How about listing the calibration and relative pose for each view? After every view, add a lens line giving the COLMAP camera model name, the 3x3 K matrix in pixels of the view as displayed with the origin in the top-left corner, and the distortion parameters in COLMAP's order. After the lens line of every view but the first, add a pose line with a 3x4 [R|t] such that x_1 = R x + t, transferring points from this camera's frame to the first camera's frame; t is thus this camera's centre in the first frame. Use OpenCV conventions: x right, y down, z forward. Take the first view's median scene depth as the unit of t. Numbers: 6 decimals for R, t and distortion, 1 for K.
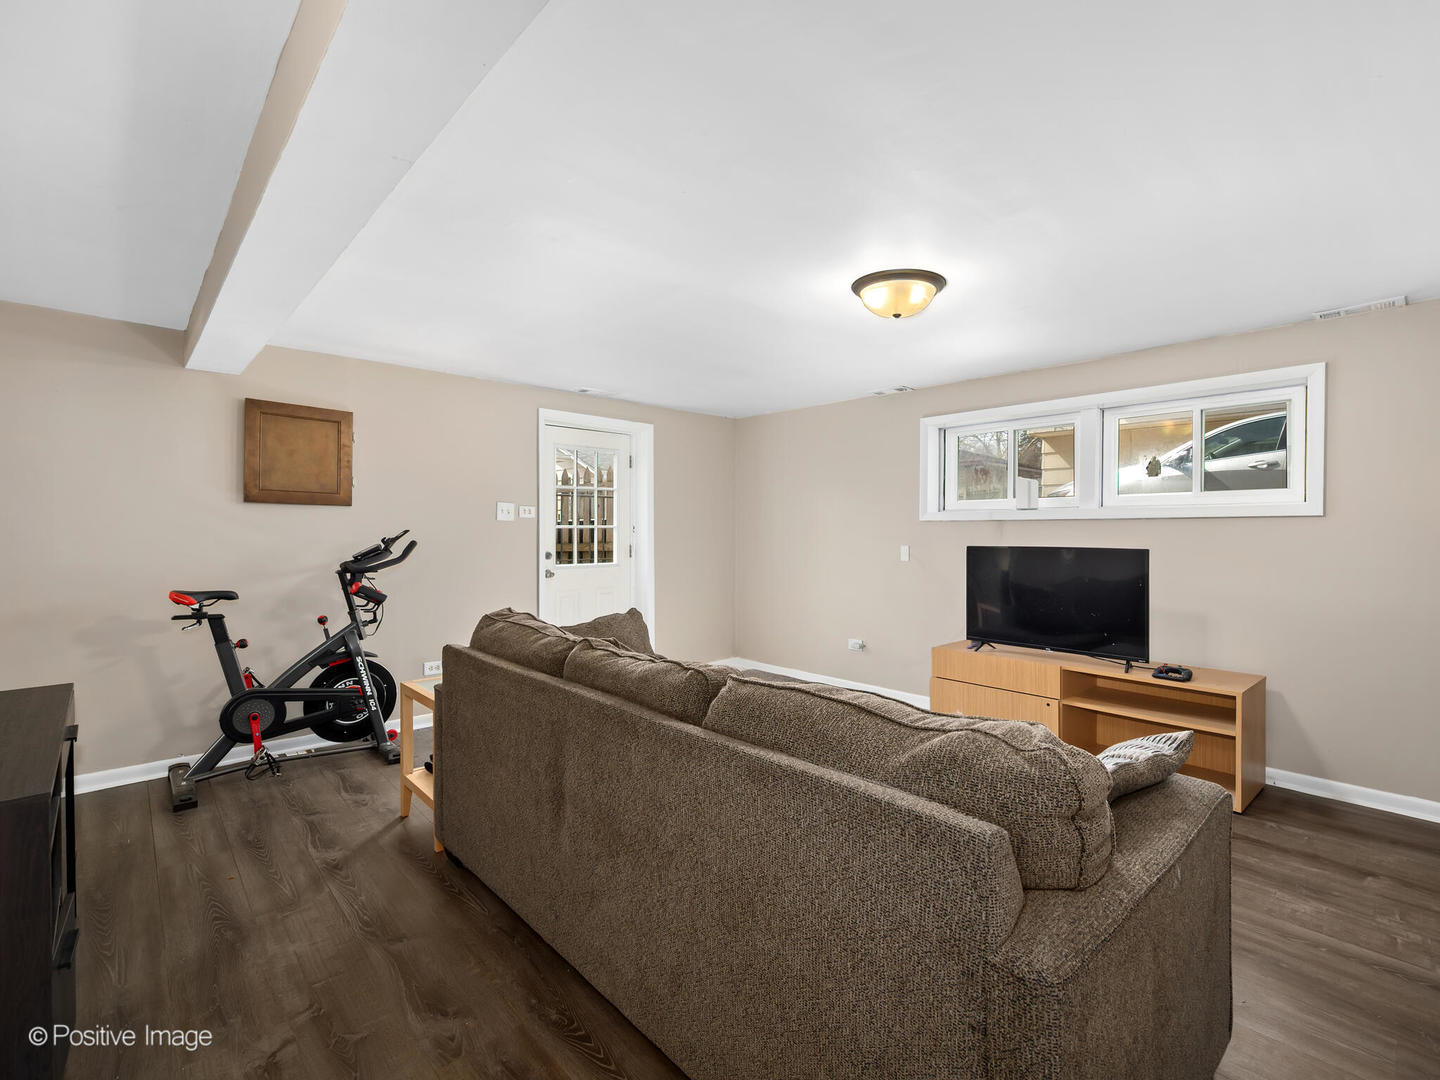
lens RADIAL K [[655.9, 0, 725.1], [0, 655.9, 542.0], [0, 0, 1]] dist [0.001846, -0.000041]
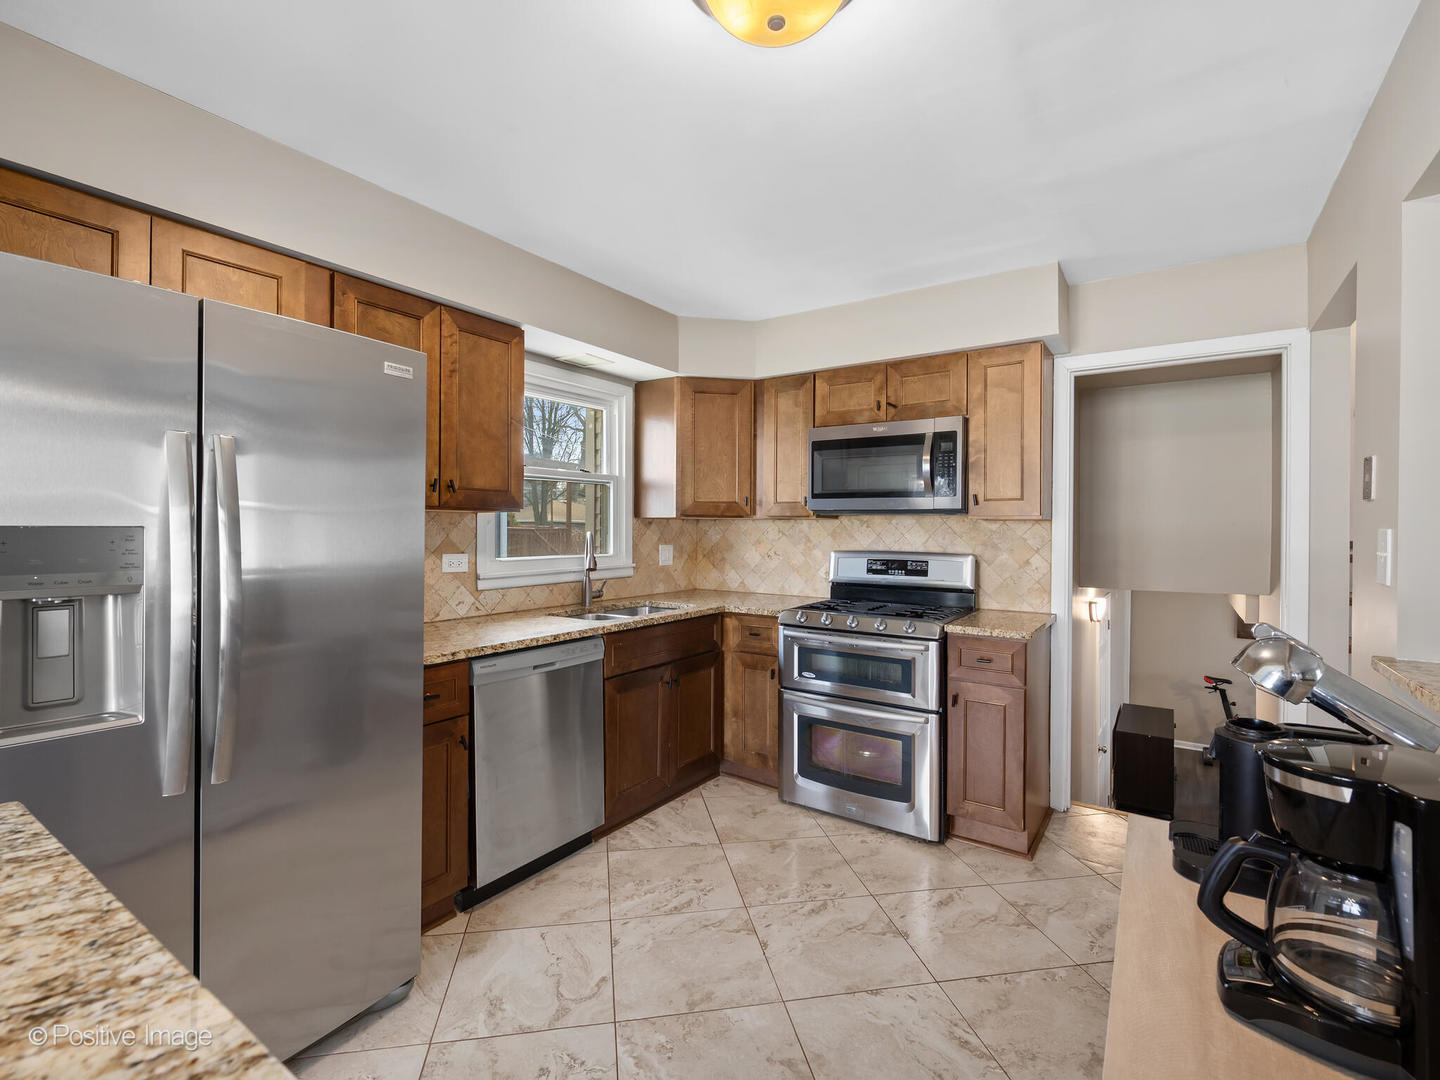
lens RADIAL K [[655.9, 0, 727.0], [0, 655.9, 537.7], [0, 0, 1]] dist [0.001846, -0.000041]
pose [[0.218357, 0.010947, -0.975807, 1.133215], [-0.001534, 0.999940, 0.010874, -0.457104], [0.975868, -0.000877, 0.218361, -1.253406]]
